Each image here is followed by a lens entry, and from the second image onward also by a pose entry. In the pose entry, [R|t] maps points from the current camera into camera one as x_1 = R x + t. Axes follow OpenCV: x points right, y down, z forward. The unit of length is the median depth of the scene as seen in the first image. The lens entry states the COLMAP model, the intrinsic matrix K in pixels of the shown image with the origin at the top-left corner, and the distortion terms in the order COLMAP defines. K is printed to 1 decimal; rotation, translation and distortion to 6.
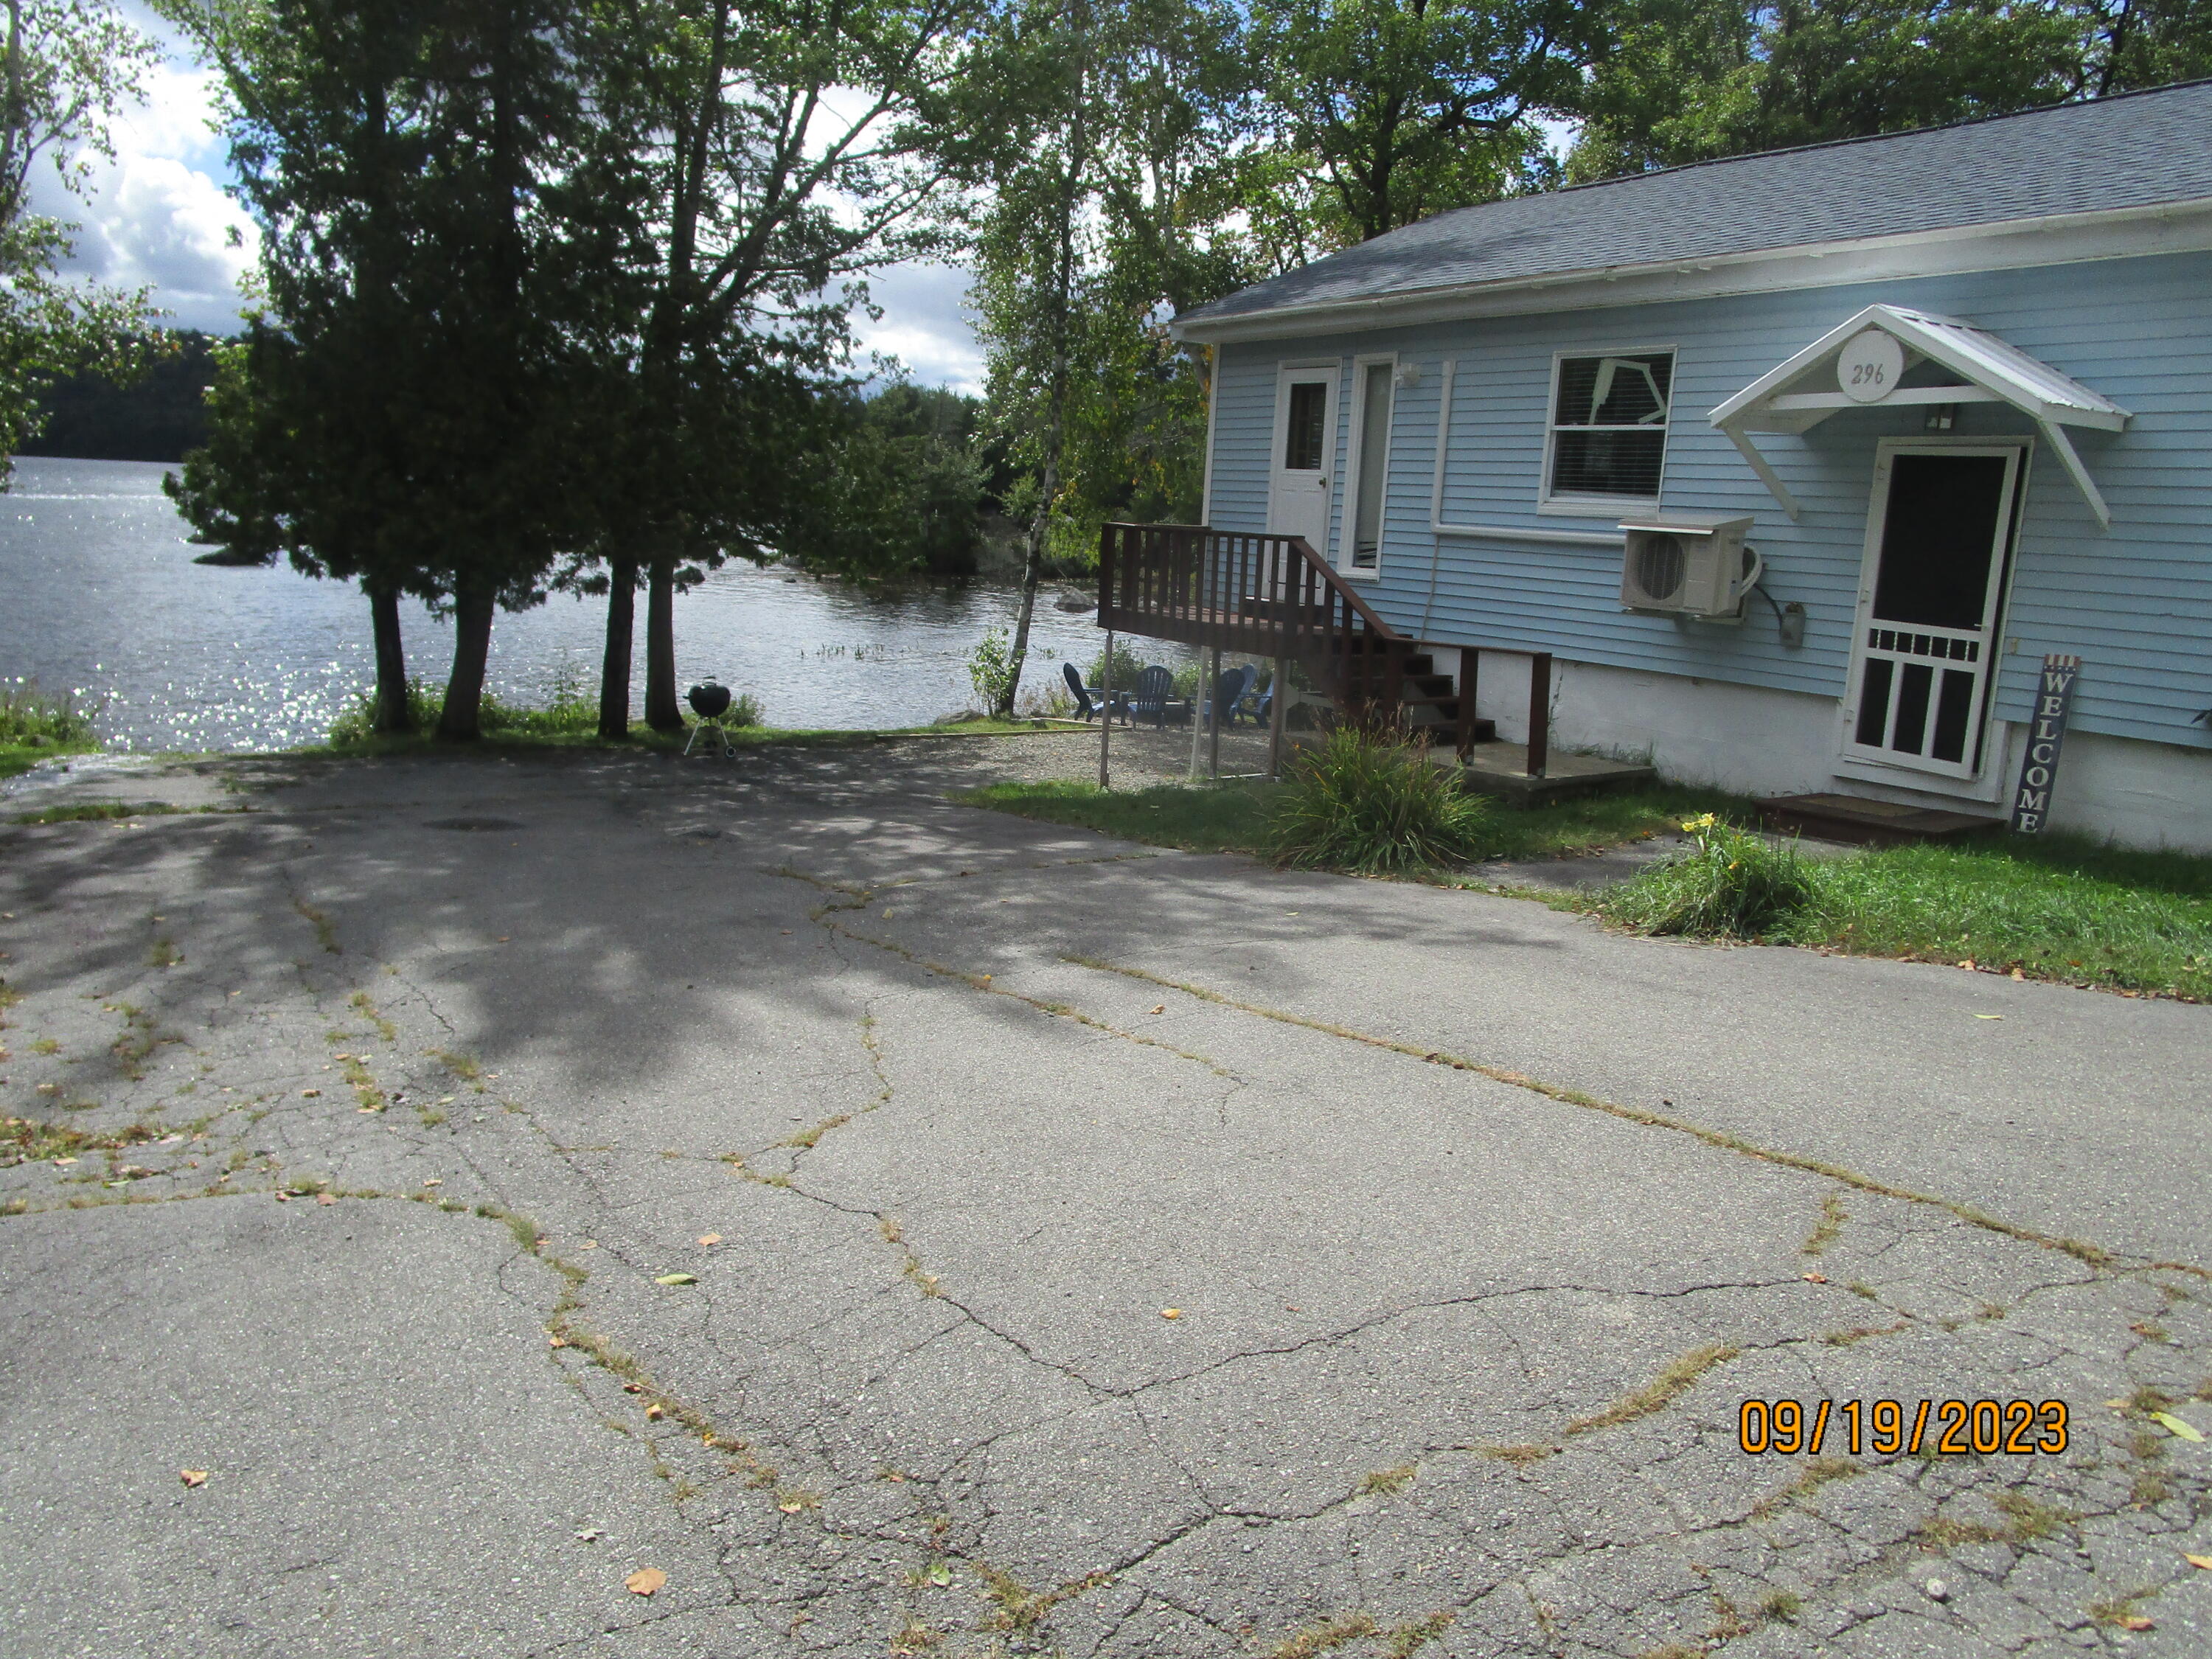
lens RADIAL K [[1635.0, 0, 1111.7], [0, 1635.0, 822.2], [0, 0, 1]] dist [-0.004219, -0.001962]
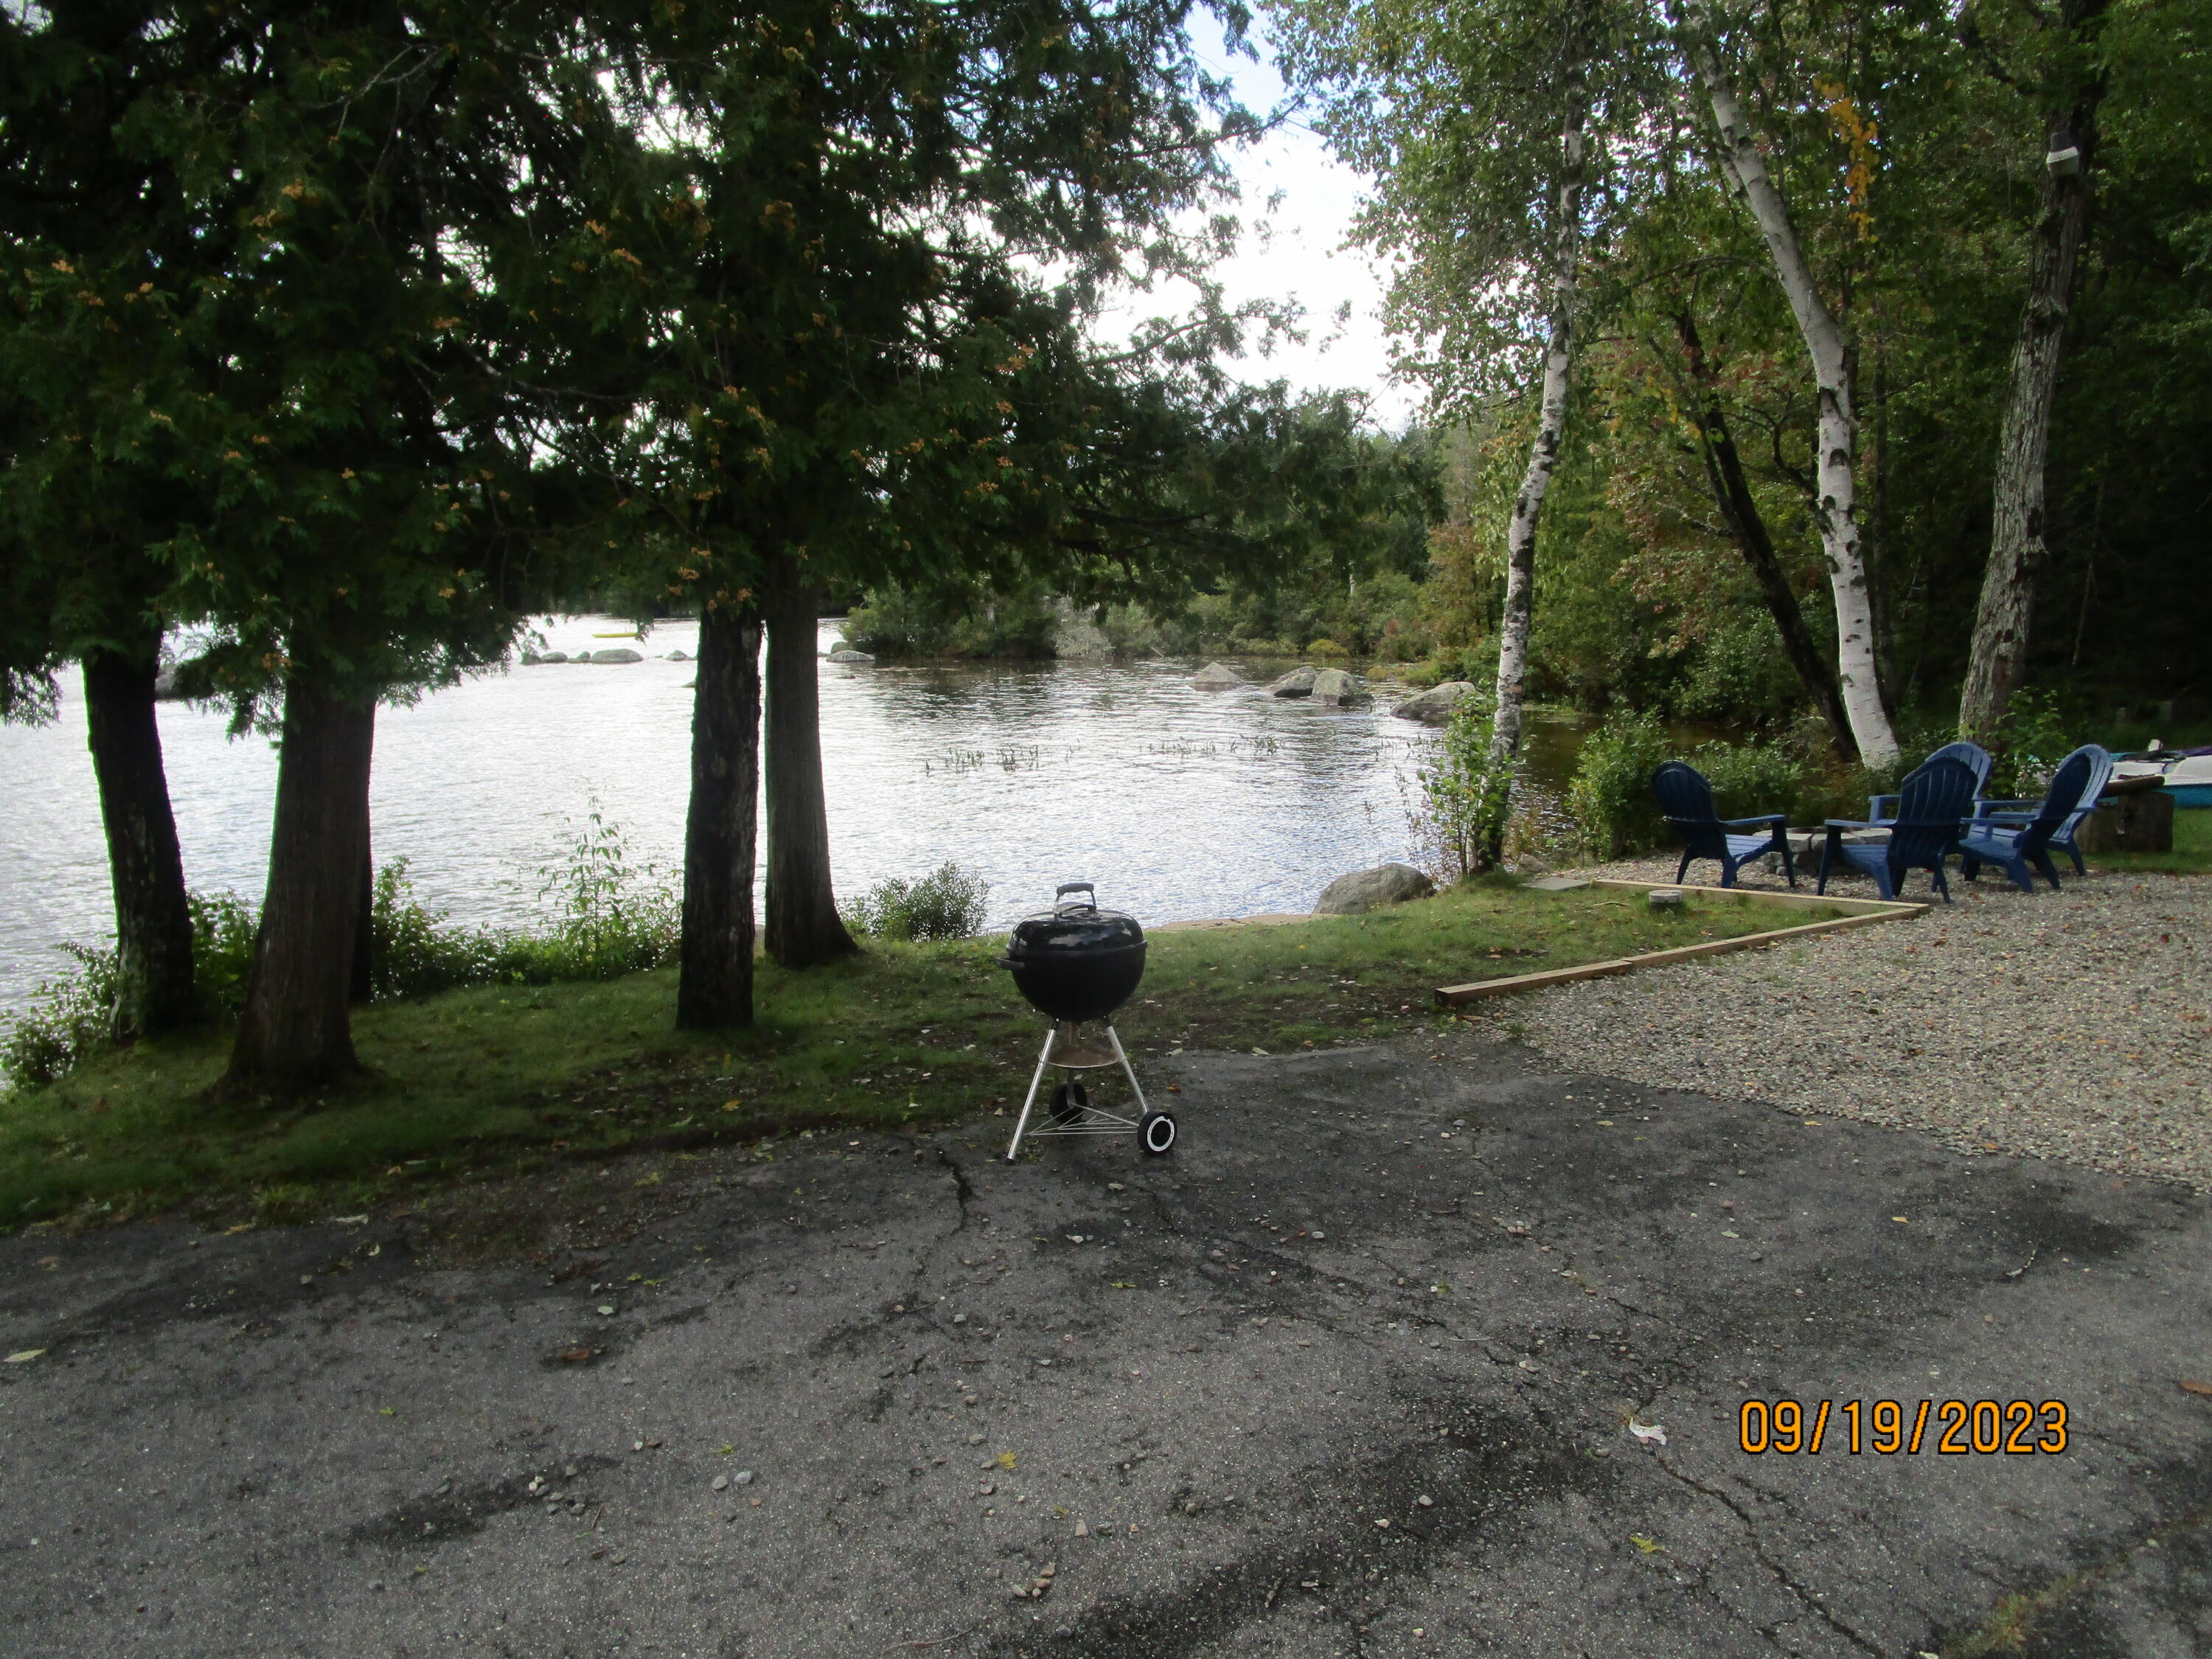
lens RADIAL K [[1629.5, 0, 1098.5], [0, 1629.5, 822.2], [0, 0, 1]] dist [-0.004876, 0.002589]
pose [[0.998628, -0.050012, -0.015535, -0.413816], [0.049062, 0.997199, -0.056463, -0.144684], [0.018315, 0.055623, 0.998284, 1.252599]]
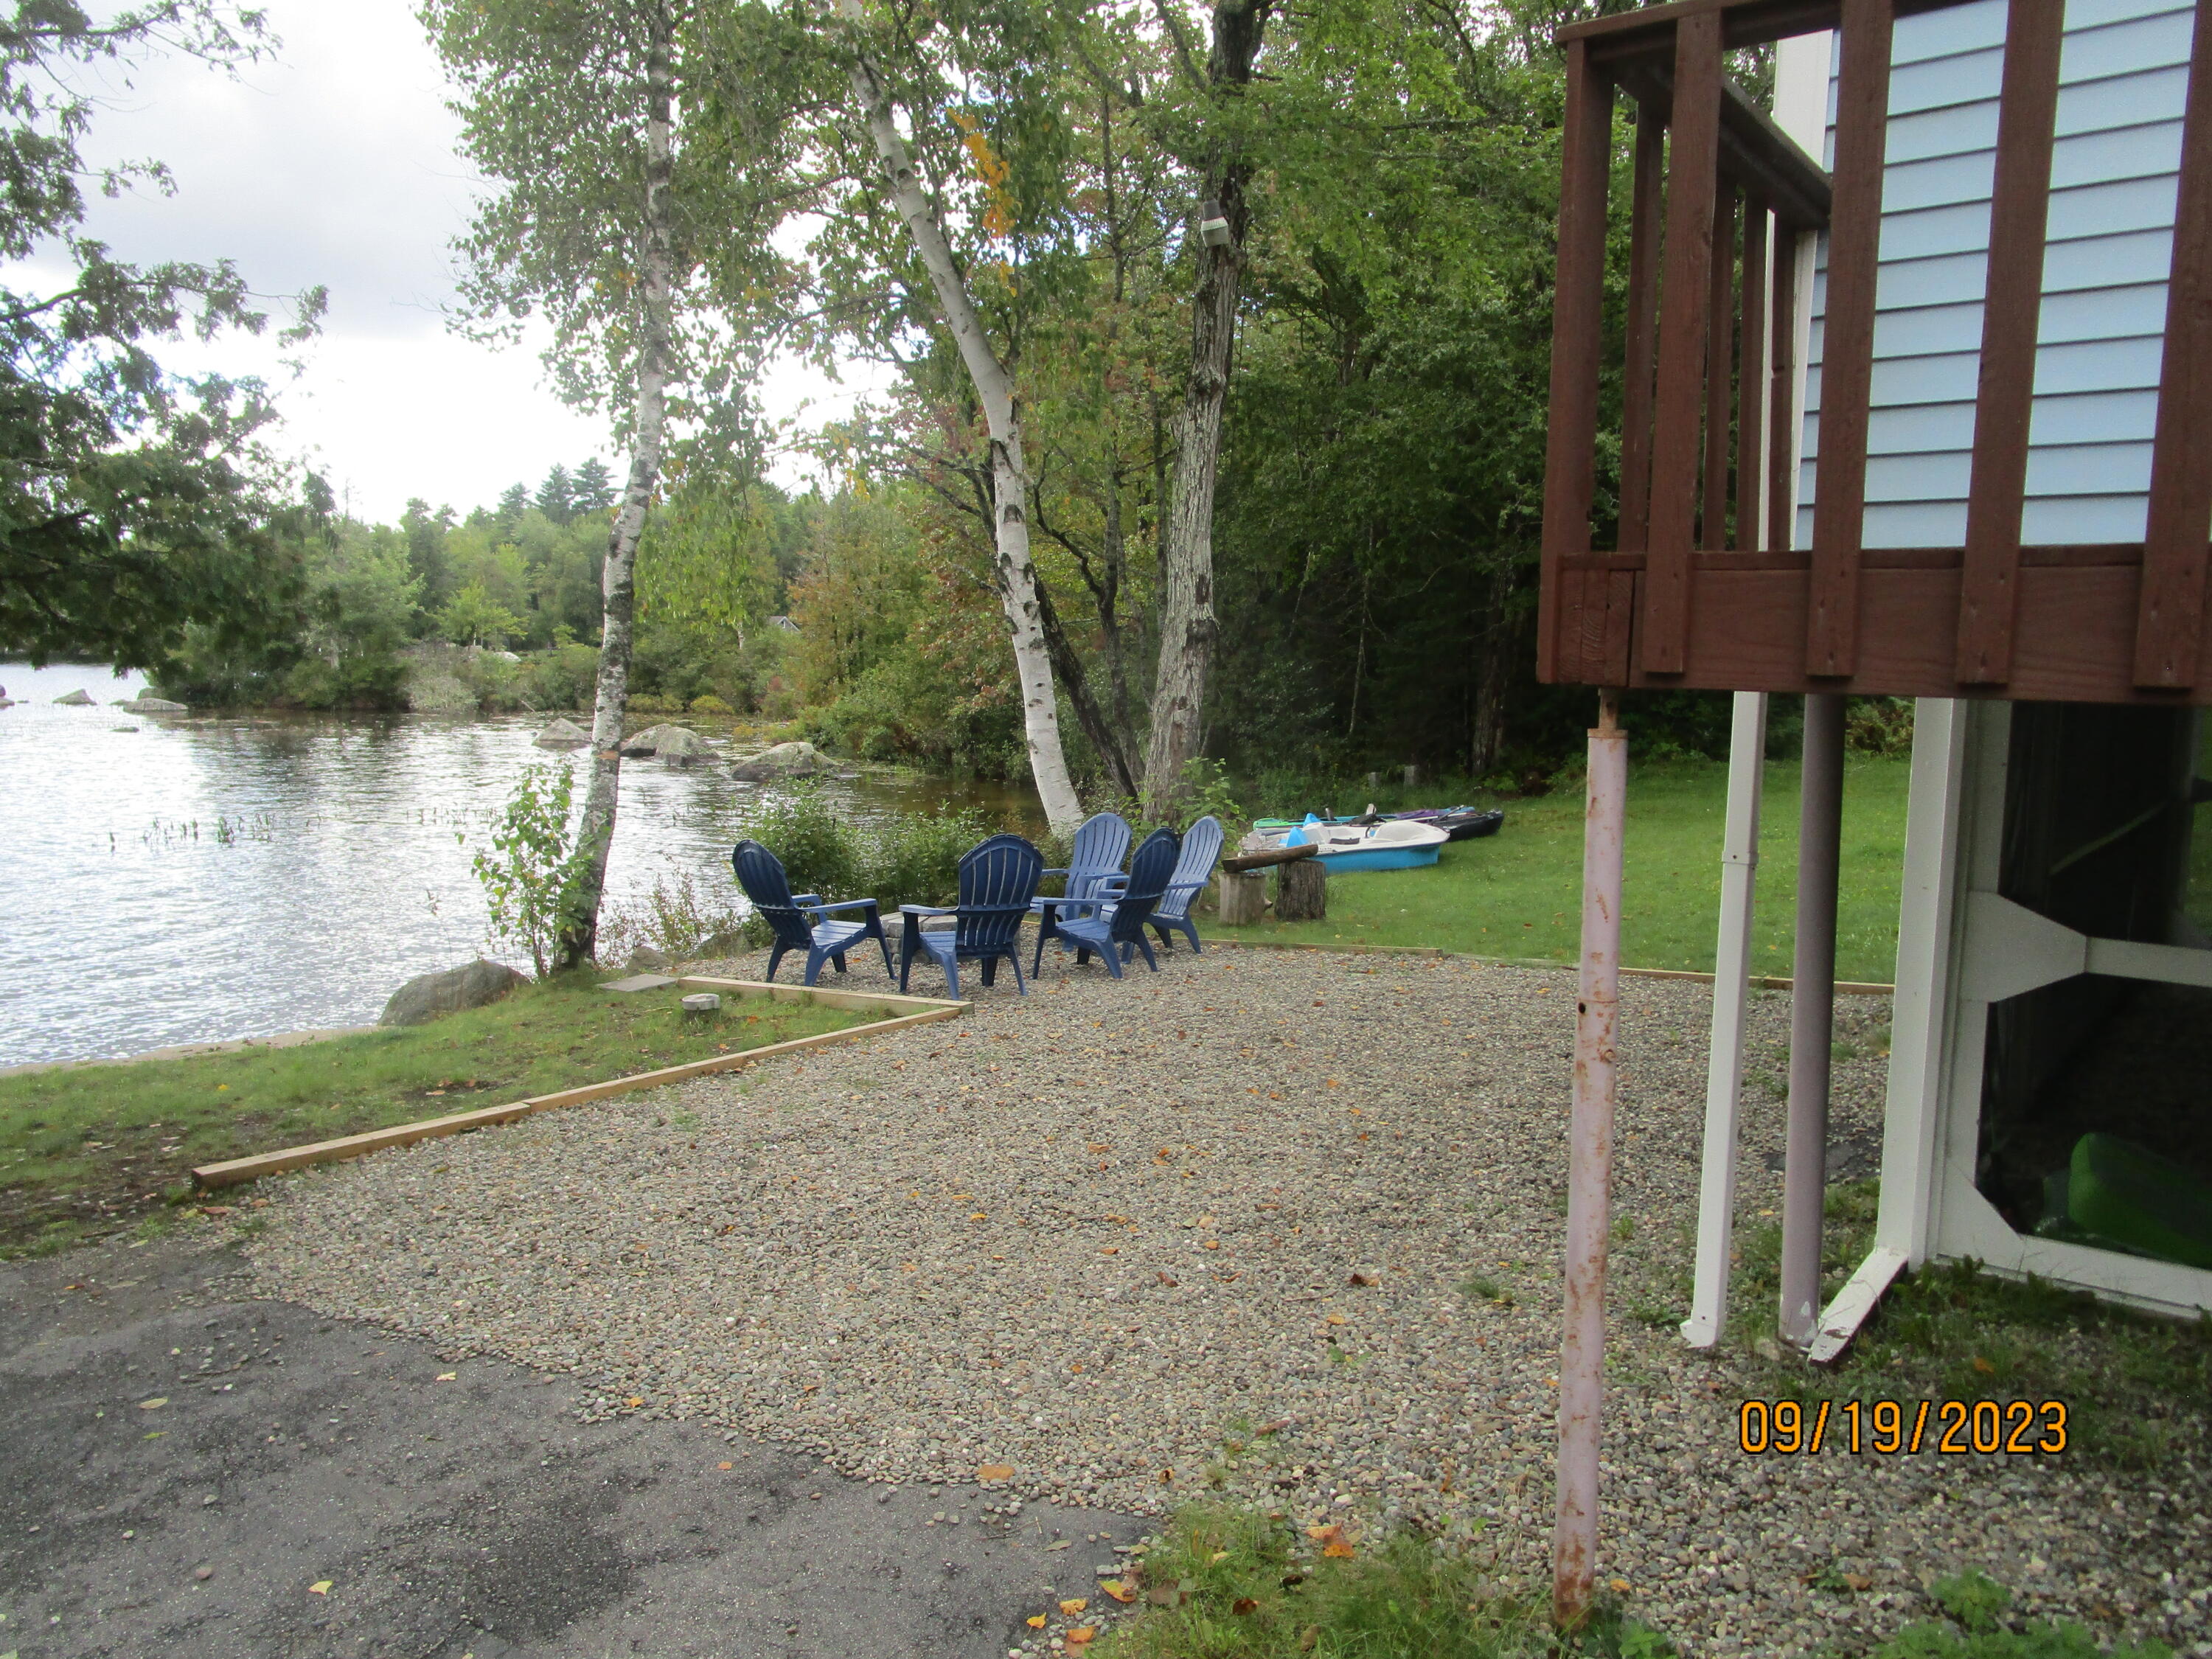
lens RADIAL K [[1635.0, 0, 1111.7], [0, 1635.0, 822.2], [0, 0, 1]] dist [-0.004219, -0.001962]
pose [[0.944903, -0.058579, 0.322068, -0.166487], [0.084975, 0.994025, -0.068509, -0.154508], [-0.316130, 0.092102, 0.944235, 1.370083]]
